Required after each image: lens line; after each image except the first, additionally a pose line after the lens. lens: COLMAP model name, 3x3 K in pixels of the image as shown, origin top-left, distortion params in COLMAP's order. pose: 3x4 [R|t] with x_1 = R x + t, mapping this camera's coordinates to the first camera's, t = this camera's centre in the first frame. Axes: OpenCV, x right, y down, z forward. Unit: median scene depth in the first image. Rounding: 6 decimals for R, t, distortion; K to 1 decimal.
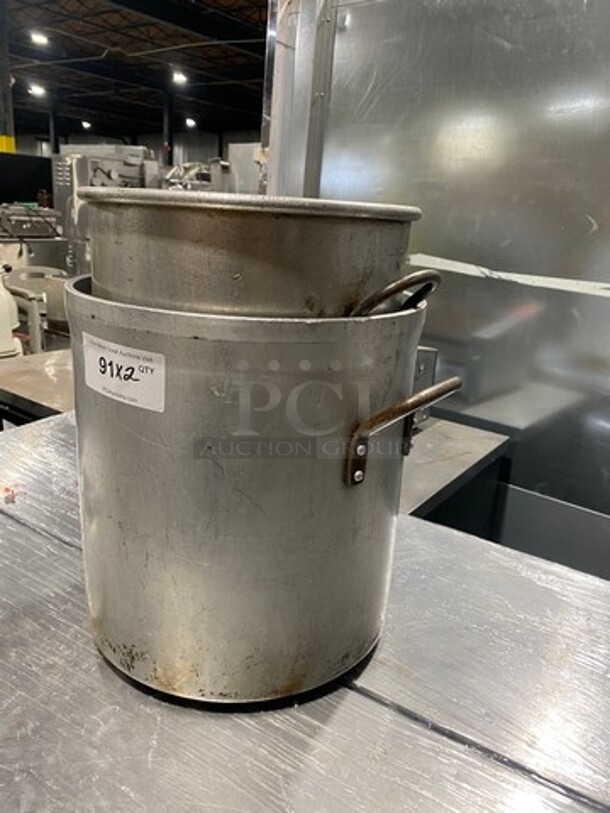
lens RADIAL K [[676.2, 0, 305.0], [0, 676.2, 406.5], [0, 0, 1]] dist [-0.000948, -0.004528]
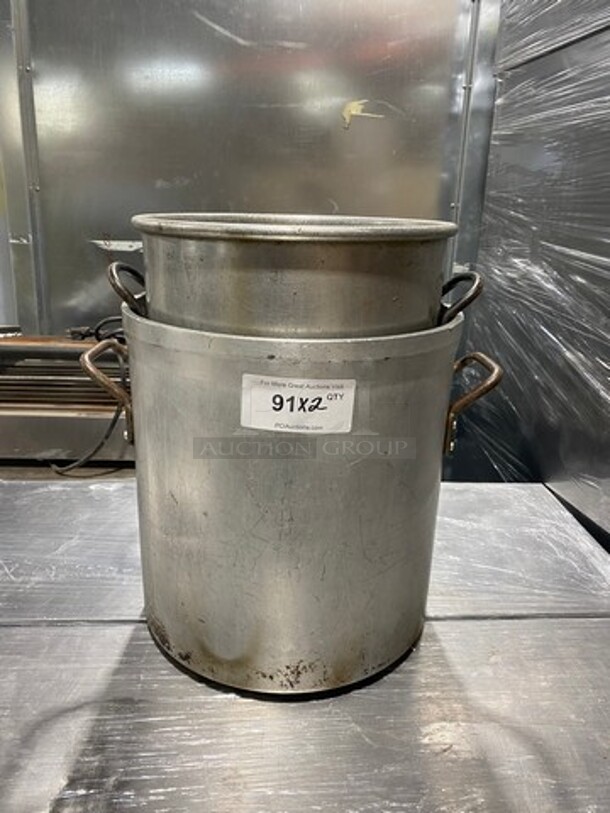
lens RADIAL K [[676.2, 0, 305.0], [0, 676.2, 406.5], [0, 0, 1]] dist [-0.000948, -0.004528]
pose [[0.789054, -0.221562, 0.572979, -0.856341], [0.190247, 0.974975, 0.115017, -0.165391], [-0.584124, 0.018253, 0.811459, 0.164792]]
